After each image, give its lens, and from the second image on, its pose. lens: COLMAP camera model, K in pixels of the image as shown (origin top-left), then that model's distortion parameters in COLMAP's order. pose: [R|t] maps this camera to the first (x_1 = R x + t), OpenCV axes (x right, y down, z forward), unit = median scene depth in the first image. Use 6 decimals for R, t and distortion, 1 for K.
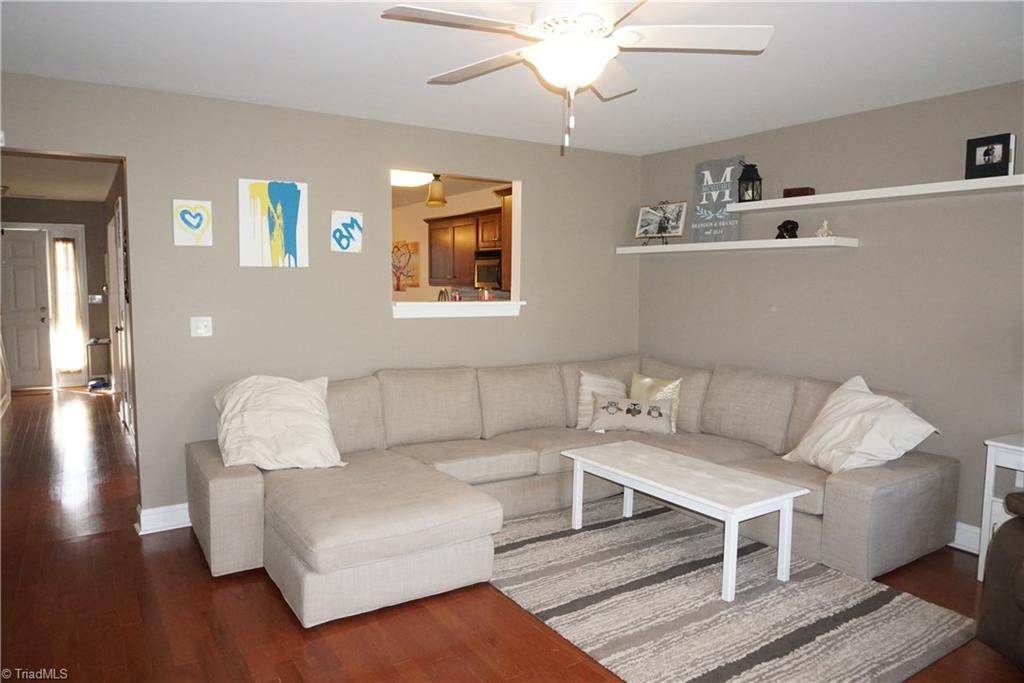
lens RADIAL K [[685.4, 0, 518.3], [0, 685.4, 339.2], [0, 0, 1]] dist [-0.045642, 0.010083]
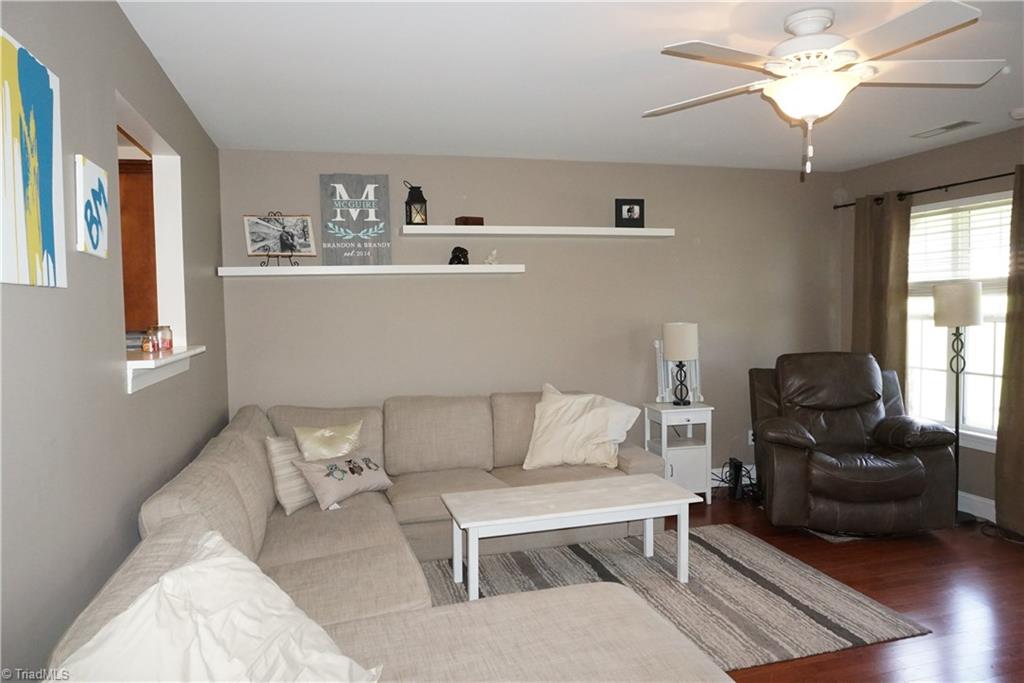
lens RADIAL K [[685.4, 0, 514.3], [0, 685.4, 337.8], [0, 0, 1]] dist [-0.045642, 0.010083]
pose [[0.305704, -0.059526, 0.950264, -0.635514], [0.105325, 0.994033, 0.028384, -0.063625], [-0.946283, 0.091410, 0.310150, 0.668490]]
